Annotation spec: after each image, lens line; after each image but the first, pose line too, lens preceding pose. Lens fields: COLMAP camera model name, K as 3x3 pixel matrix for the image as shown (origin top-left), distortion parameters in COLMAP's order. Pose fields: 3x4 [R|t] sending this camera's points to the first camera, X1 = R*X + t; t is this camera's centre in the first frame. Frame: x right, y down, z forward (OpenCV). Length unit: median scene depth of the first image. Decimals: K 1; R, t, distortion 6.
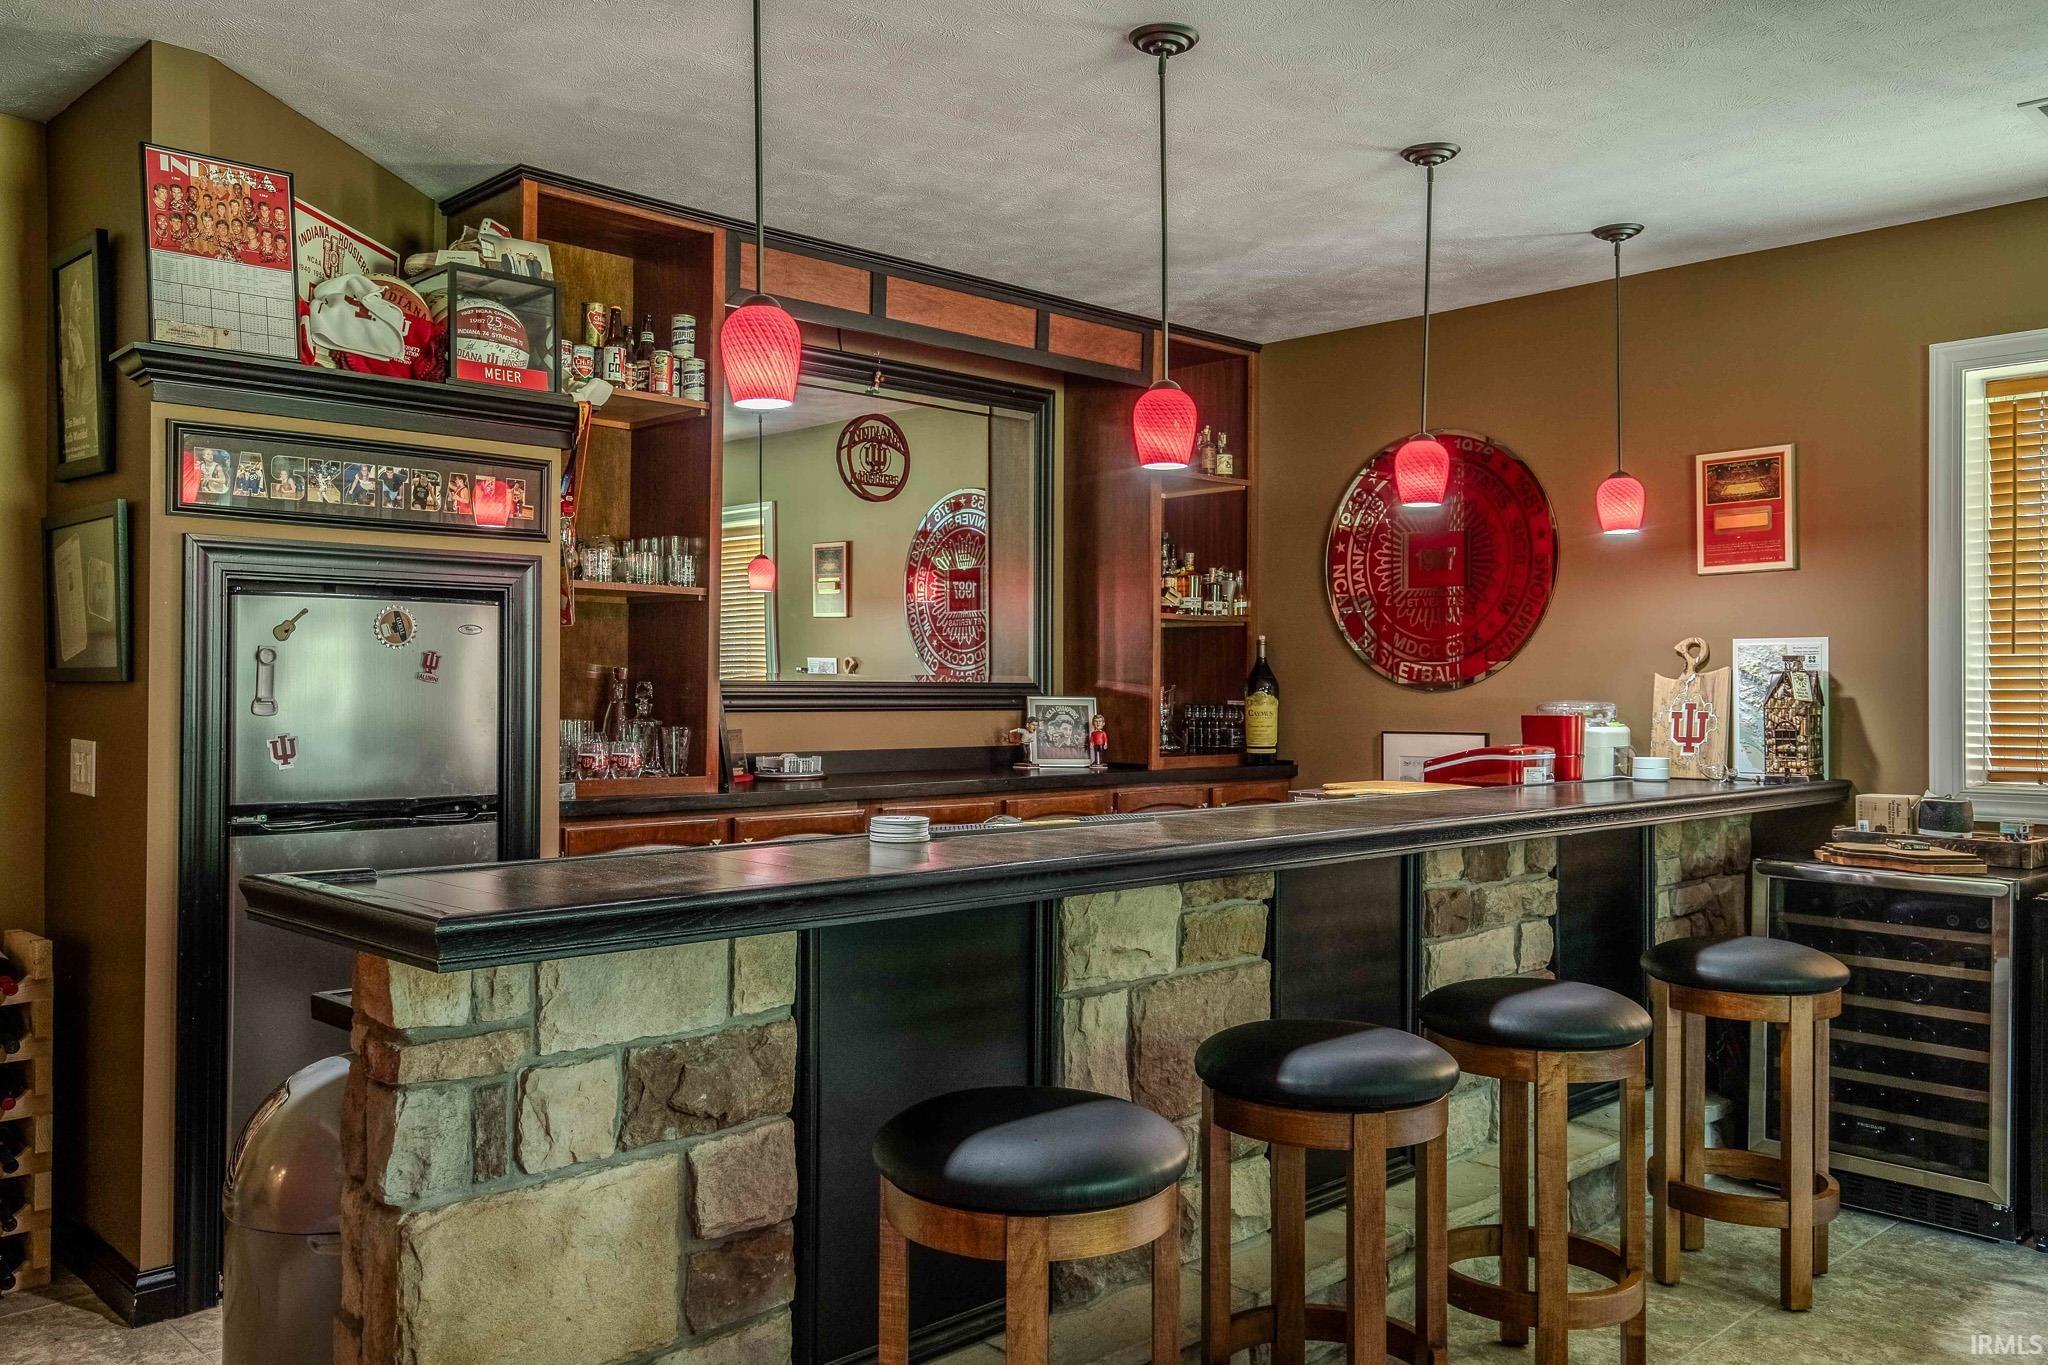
lens RADIAL K [[1614.4, 0, 1024.0], [0, 1614.4, 682.5], [0, 0, 1]] dist [0.011861, 0.003734]
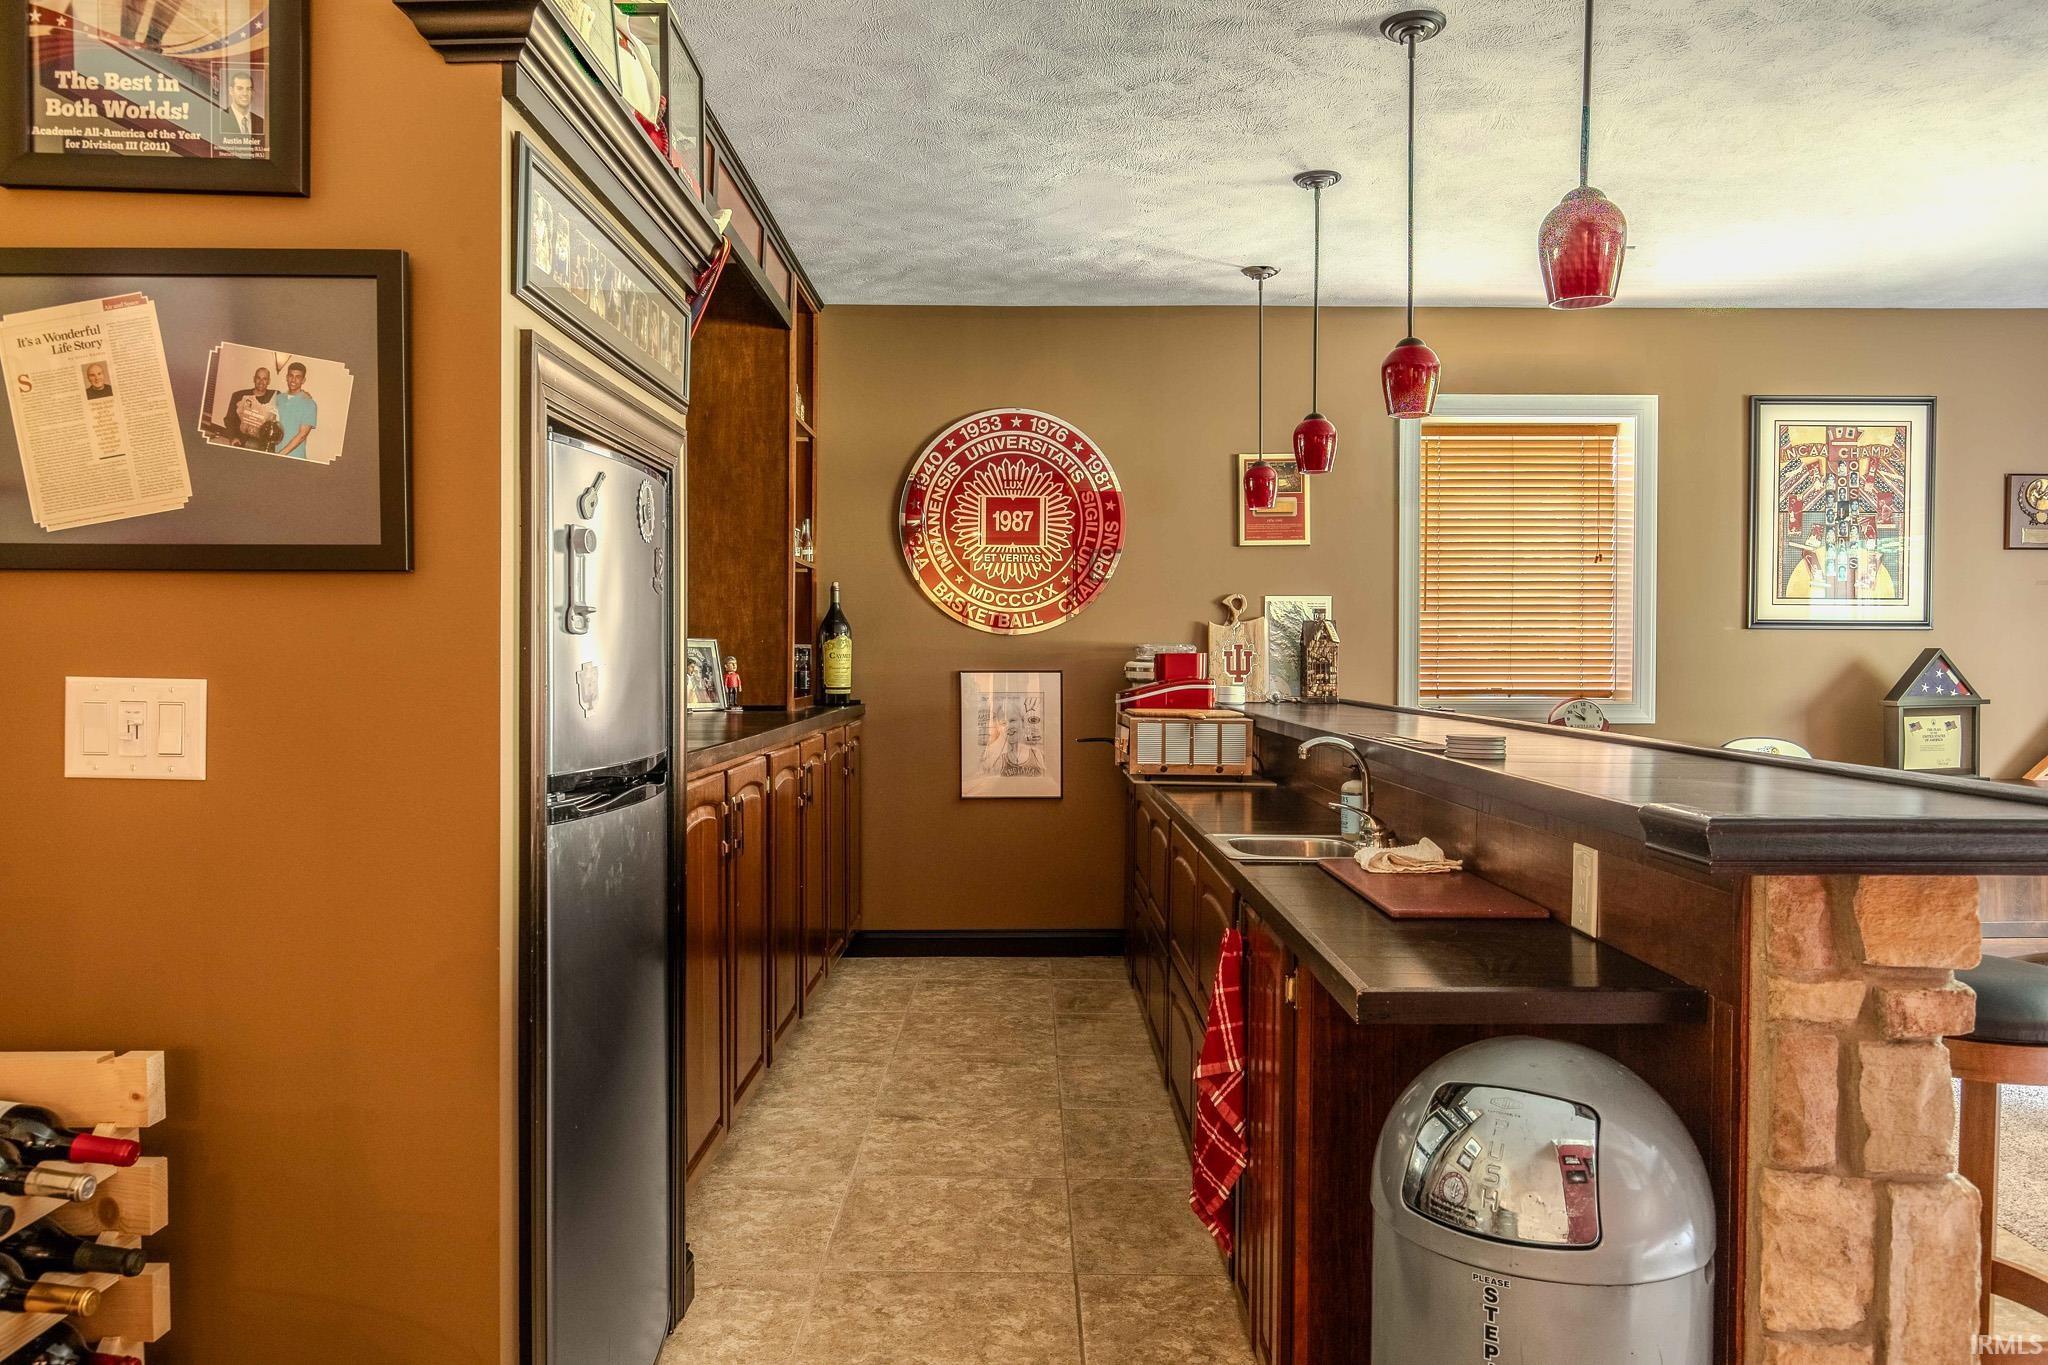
lens RADIAL K [[1407.9, 0, 1024.0], [0, 1407.9, 682.5], [0, 0, 1]] dist [0.001512, 0.000318]
pose [[0.699676, -0.012246, 0.714355, -0.753356], [-0.003560, 0.999781, 0.020626, 0.029921], [-0.714451, -0.016975, 0.699479, 0.476920]]
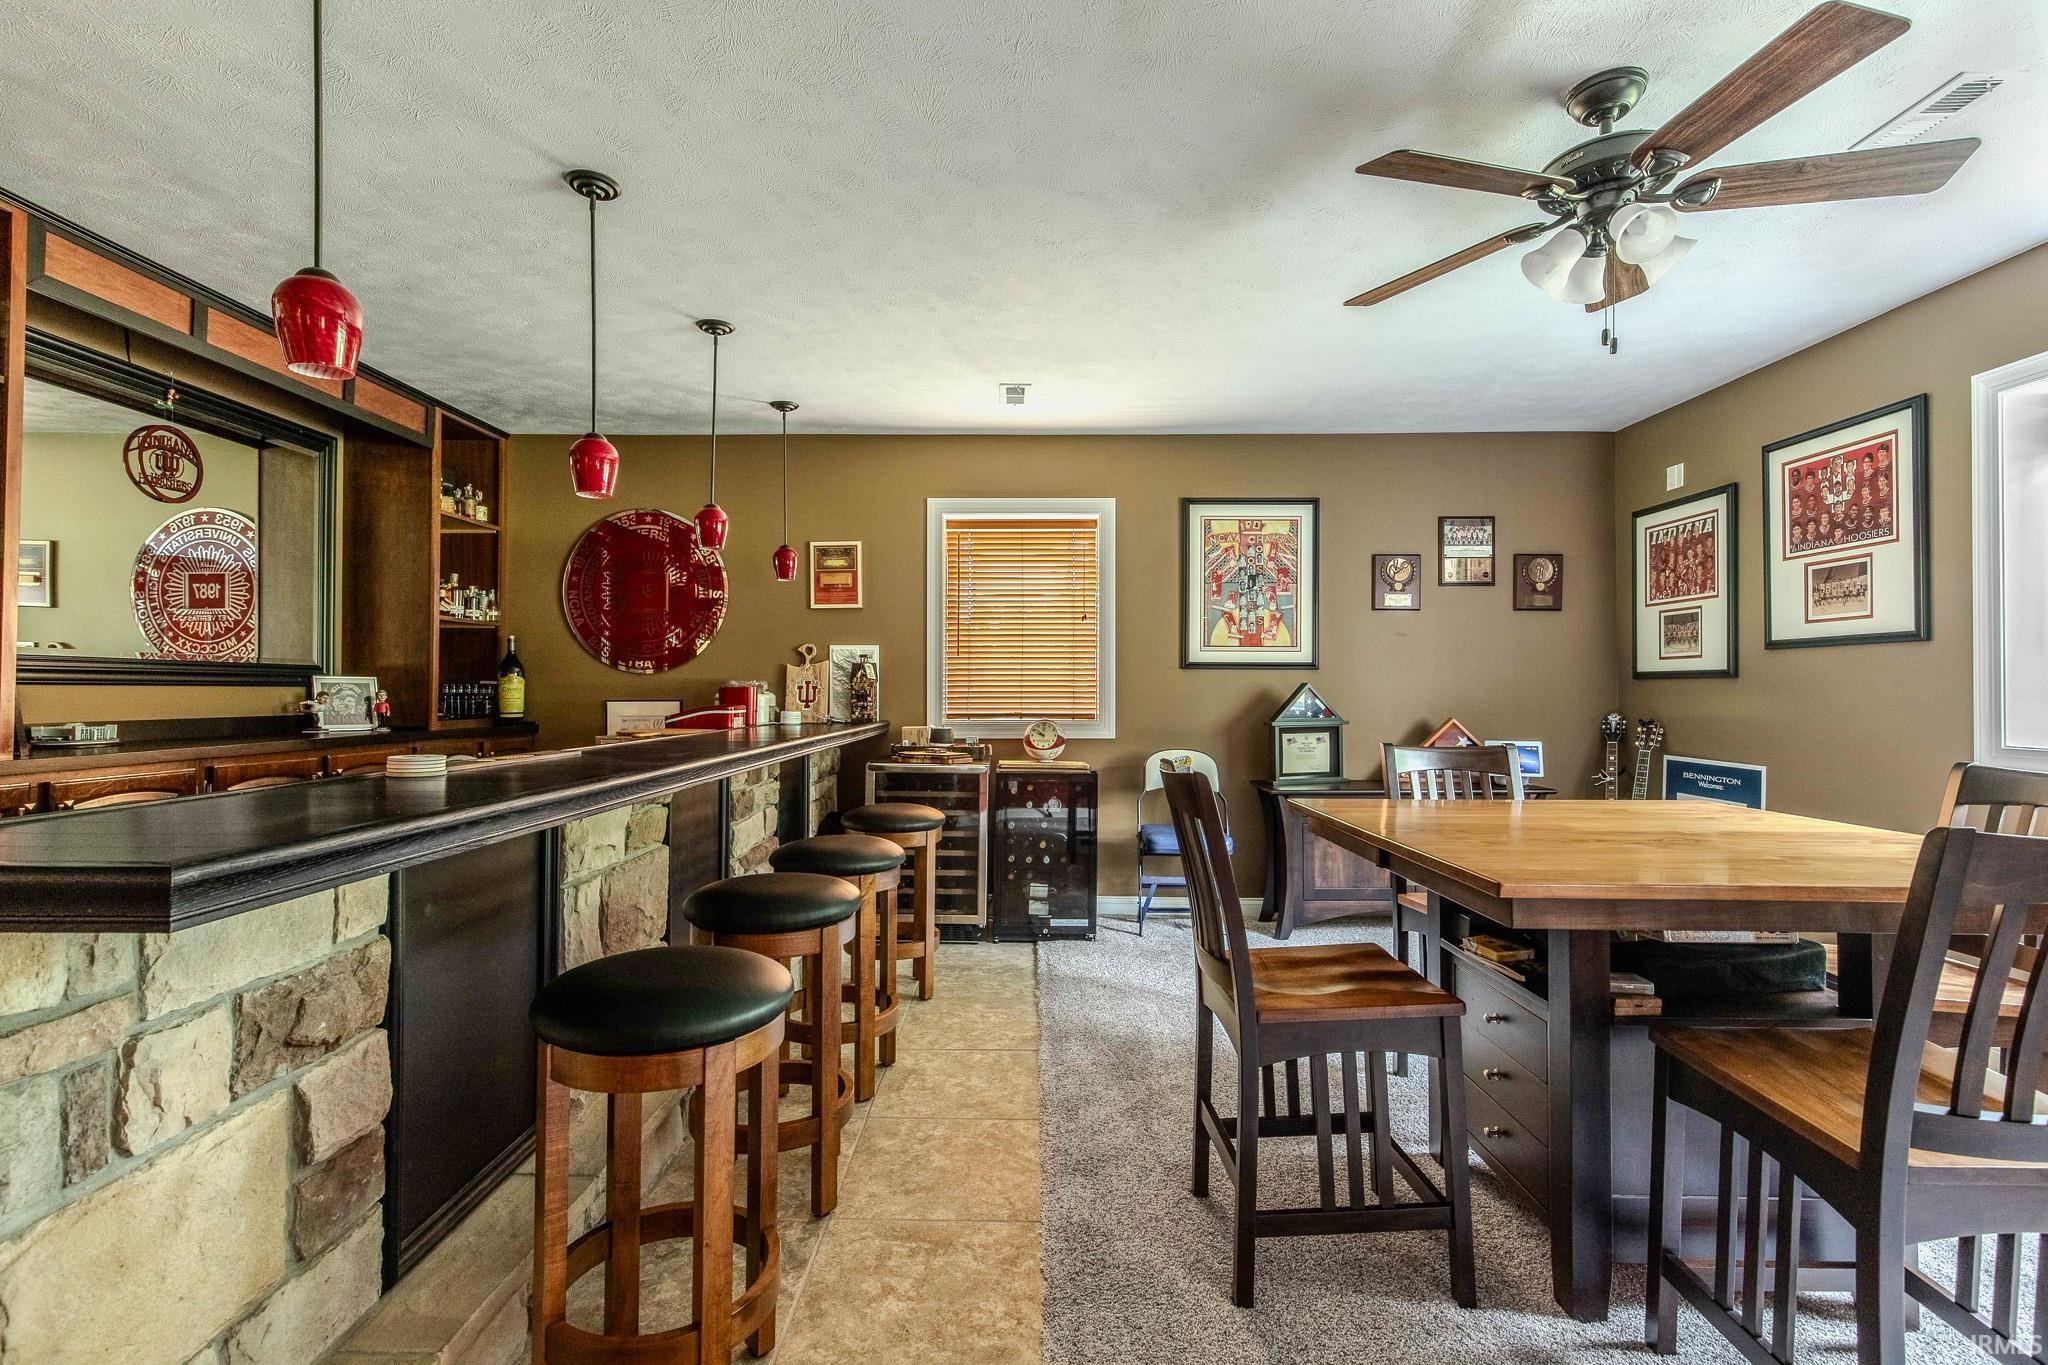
lens RADIAL K [[914.6, 0, 1024.0], [0, 914.6, 682.5], [0, 0, 1]] dist [-0.000220, 0.000320]
pose [[0.706699, 0.004219, 0.707502, -0.189965], [-0.002679, 0.999991, -0.003287, 0.025404], [-0.707510, 0.000427, 0.706704, 0.176566]]
